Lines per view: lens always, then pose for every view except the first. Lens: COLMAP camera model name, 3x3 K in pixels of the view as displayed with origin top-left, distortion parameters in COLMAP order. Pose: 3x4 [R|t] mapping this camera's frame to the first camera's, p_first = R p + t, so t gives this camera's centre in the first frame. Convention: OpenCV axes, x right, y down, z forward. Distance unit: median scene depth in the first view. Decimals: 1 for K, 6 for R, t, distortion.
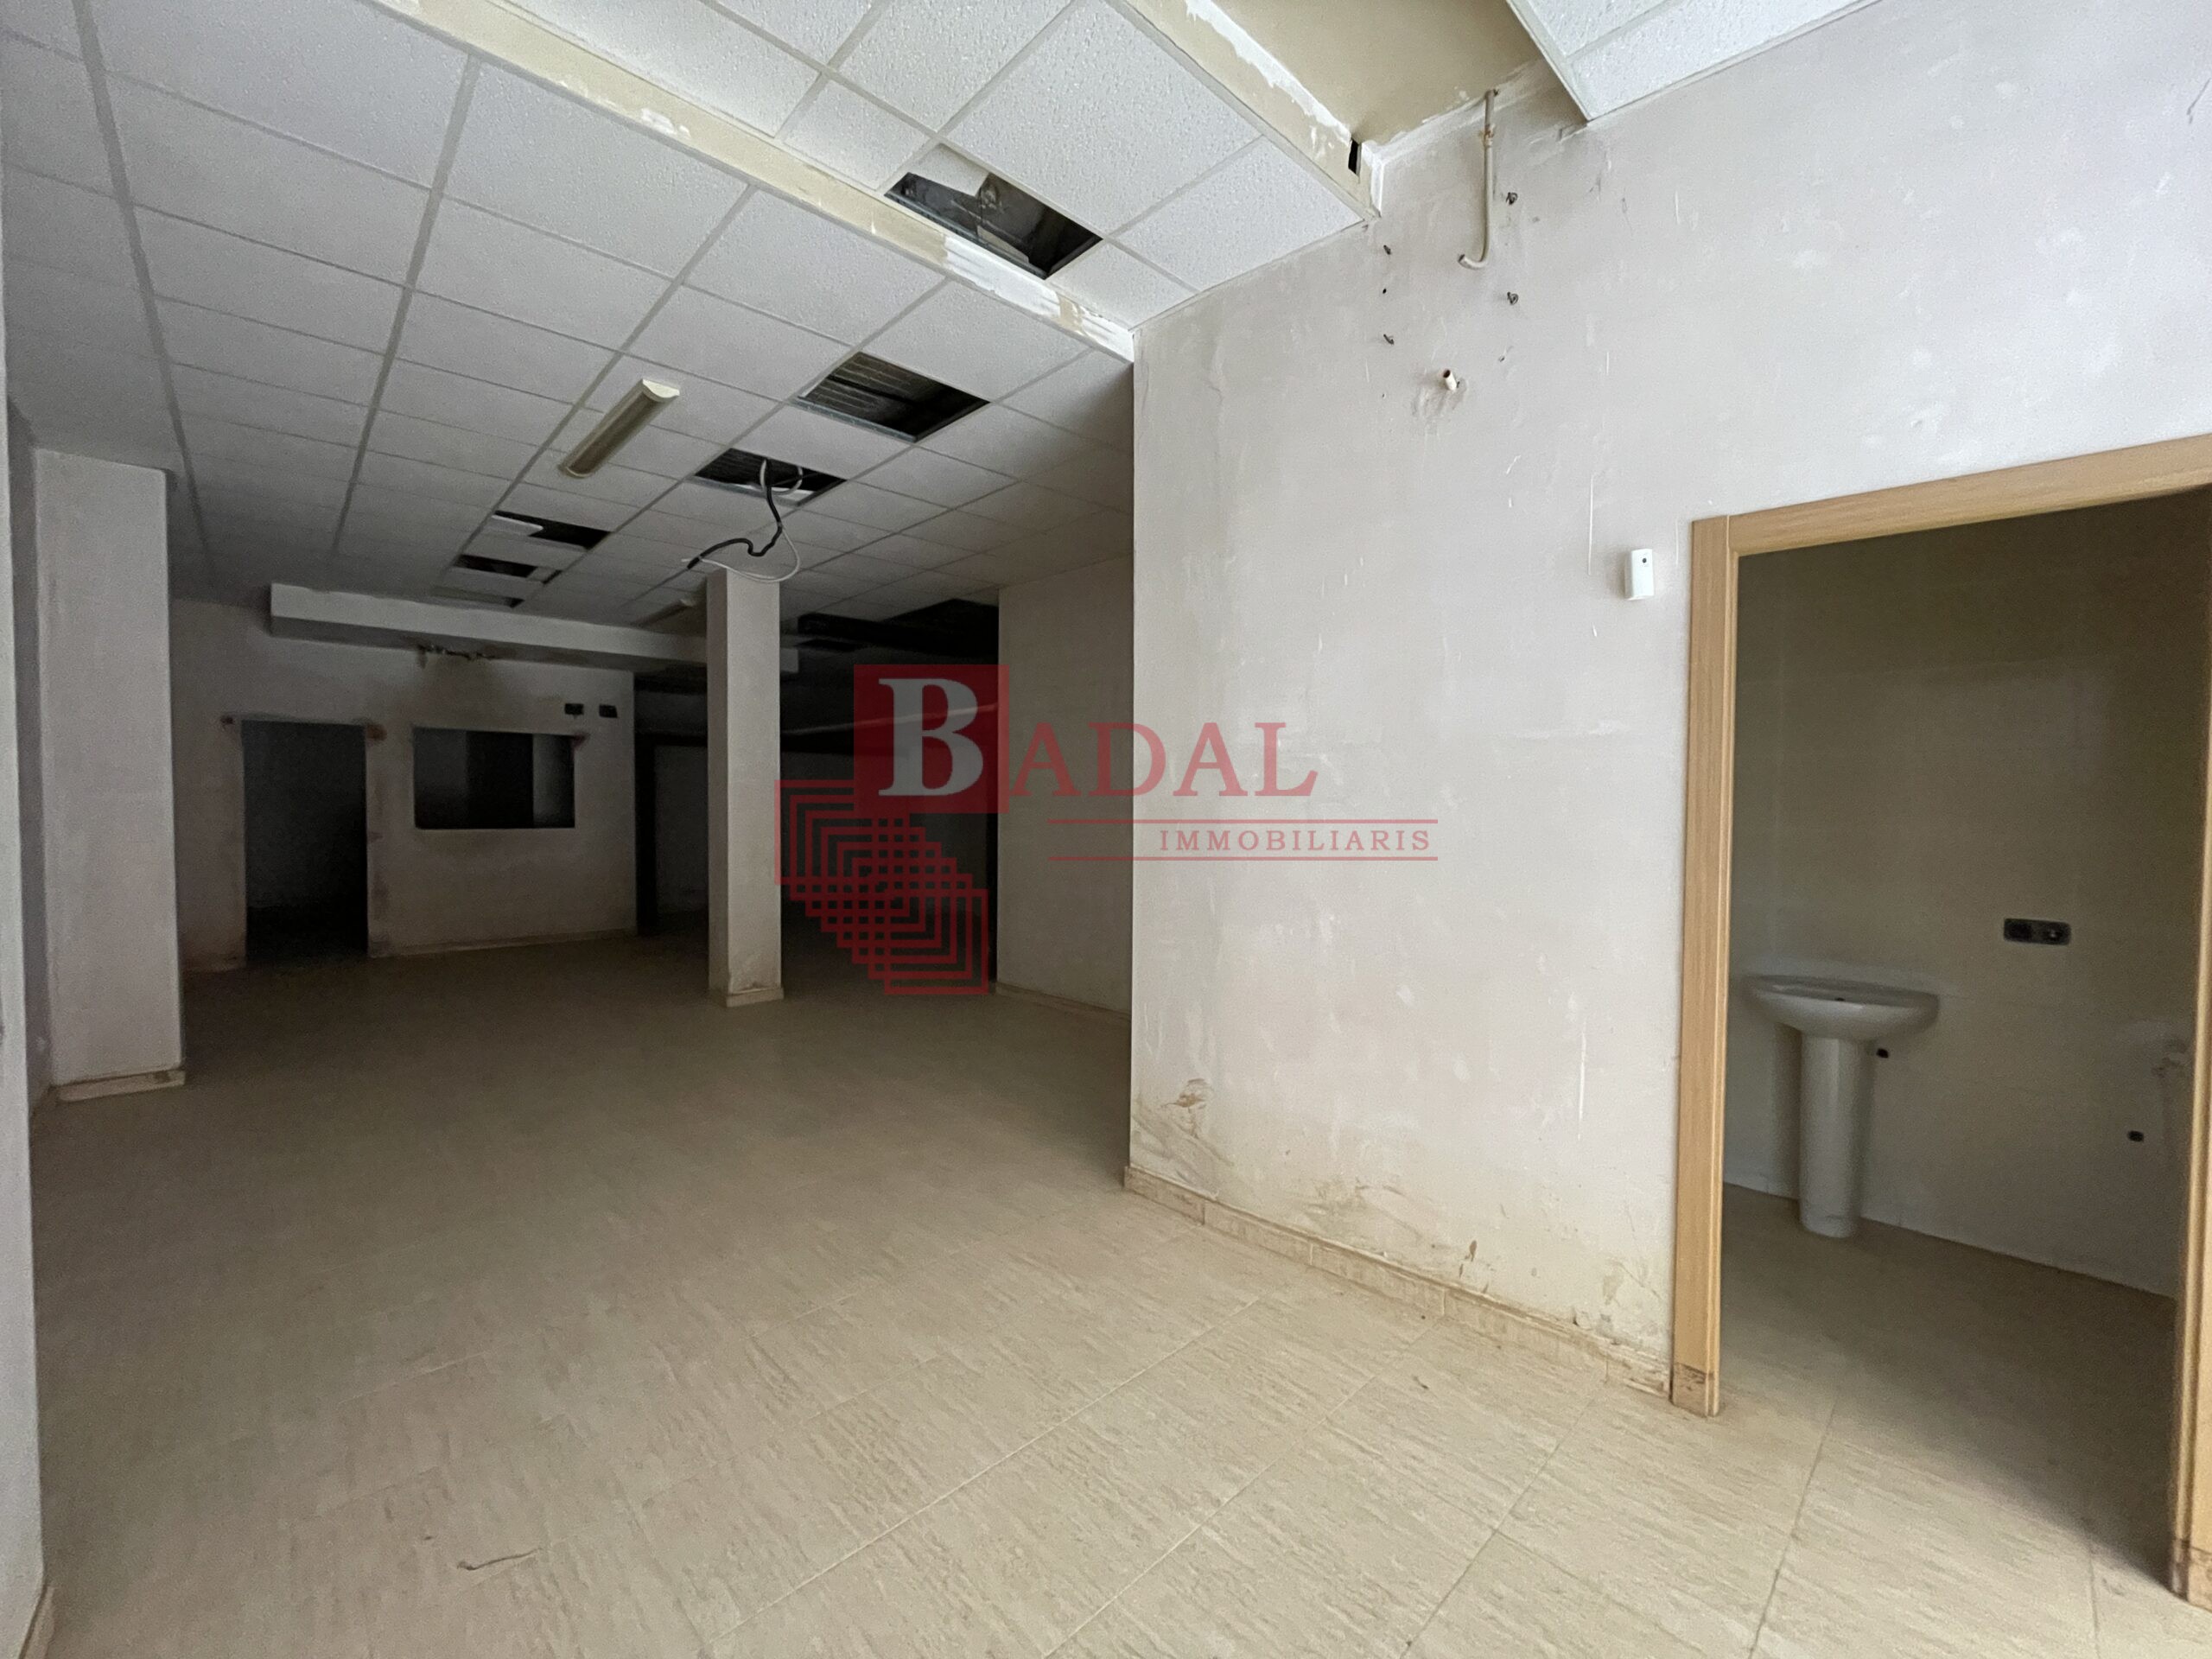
lens RADIAL K [[887.9, 0, 1106.0], [0, 887.9, 829.5], [0, 0, 1]] dist [-0.009699, 0.003236]
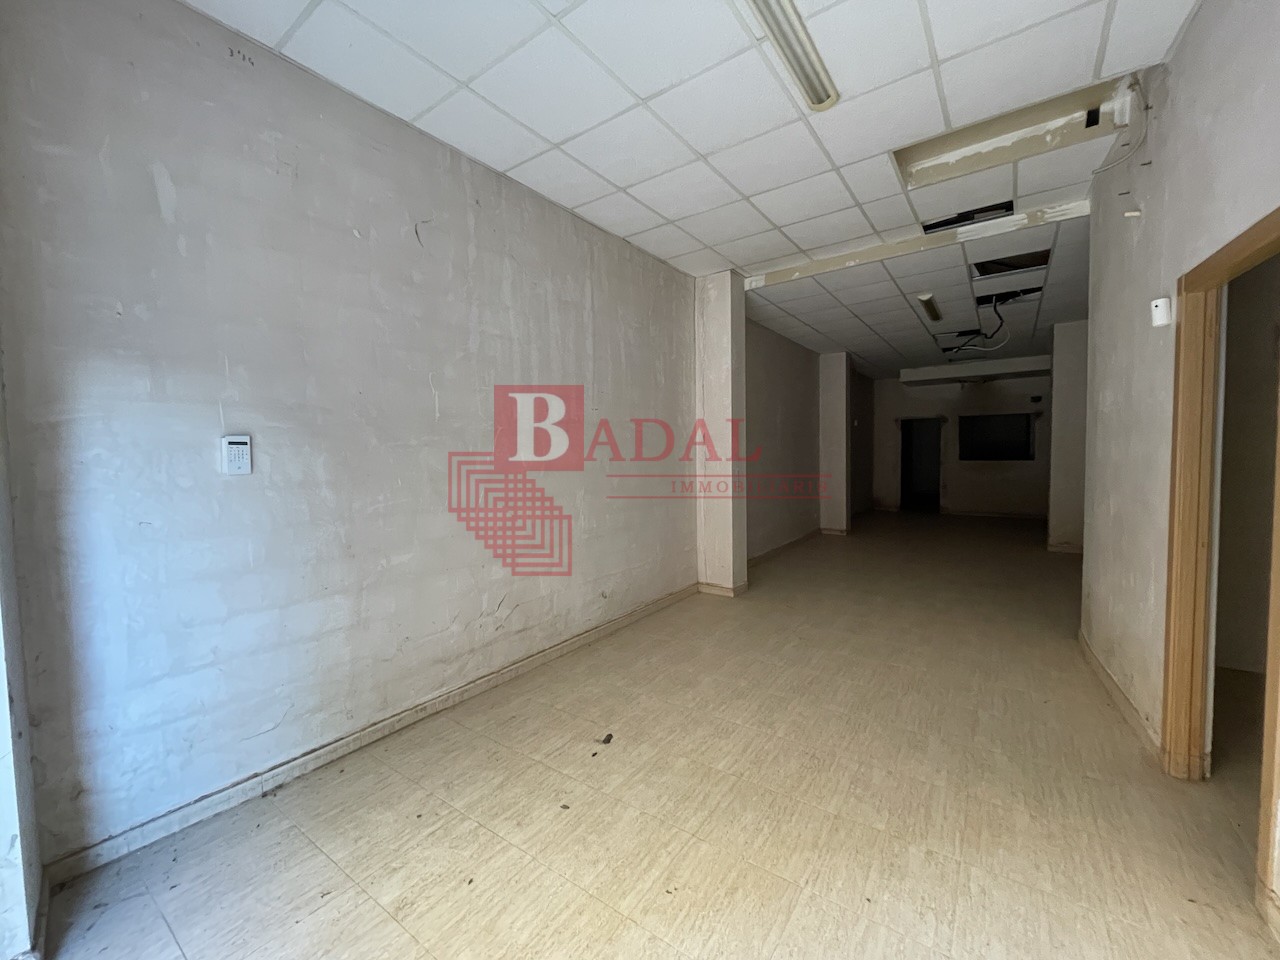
lens RADIAL K [[513.8, 0, 640.0], [0, 513.8, 480.0], [0, 0, 1]] dist [-0.009699, 0.003236]
pose [[0.181549, 0.039003, -0.982608, 0.464709], [-0.008000, 0.999239, 0.038185, 0.007848], [0.983349, 0.000928, 0.181723, -0.079166]]
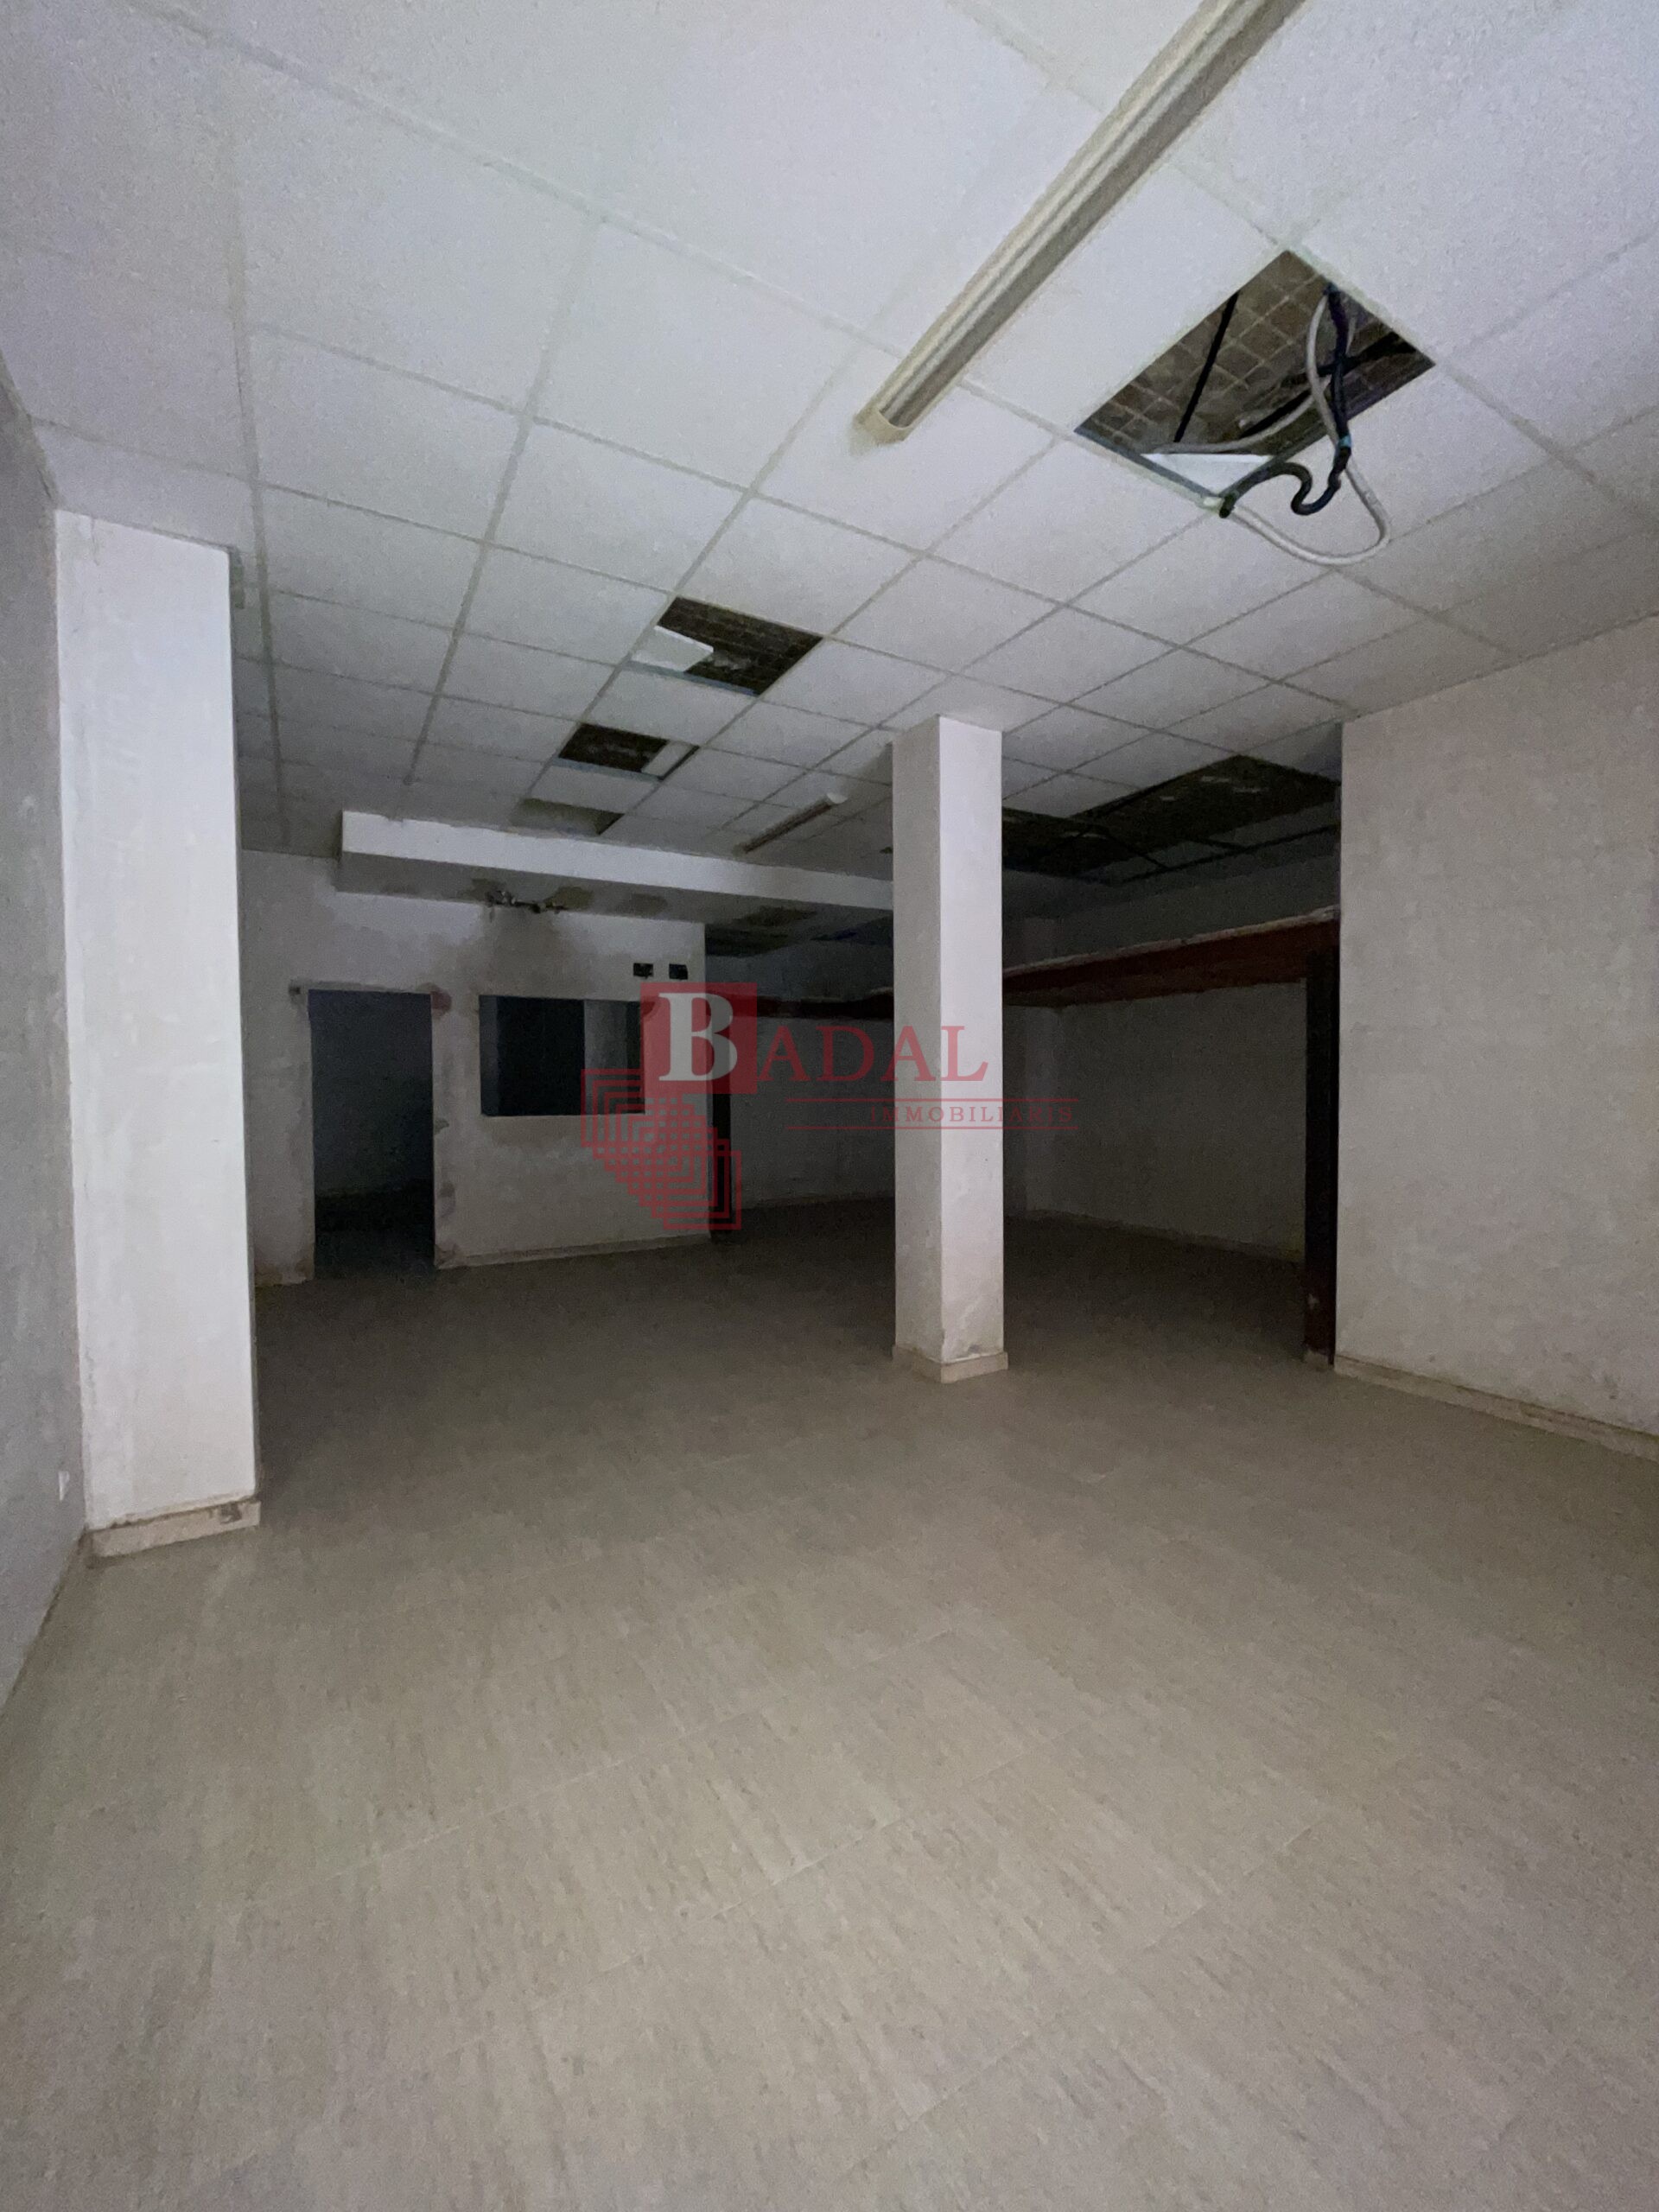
lens RADIAL K [[887.9, 0, 833.8], [0, 887.9, 1108.9], [0, 0, 1]] dist [-0.009699, 0.003236]
pose [[0.974094, -0.008563, -0.225983, -0.322281], [0.008339, 0.999963, -0.001947, -0.003166], [0.225992, 0.000012, 0.974129, 0.307542]]
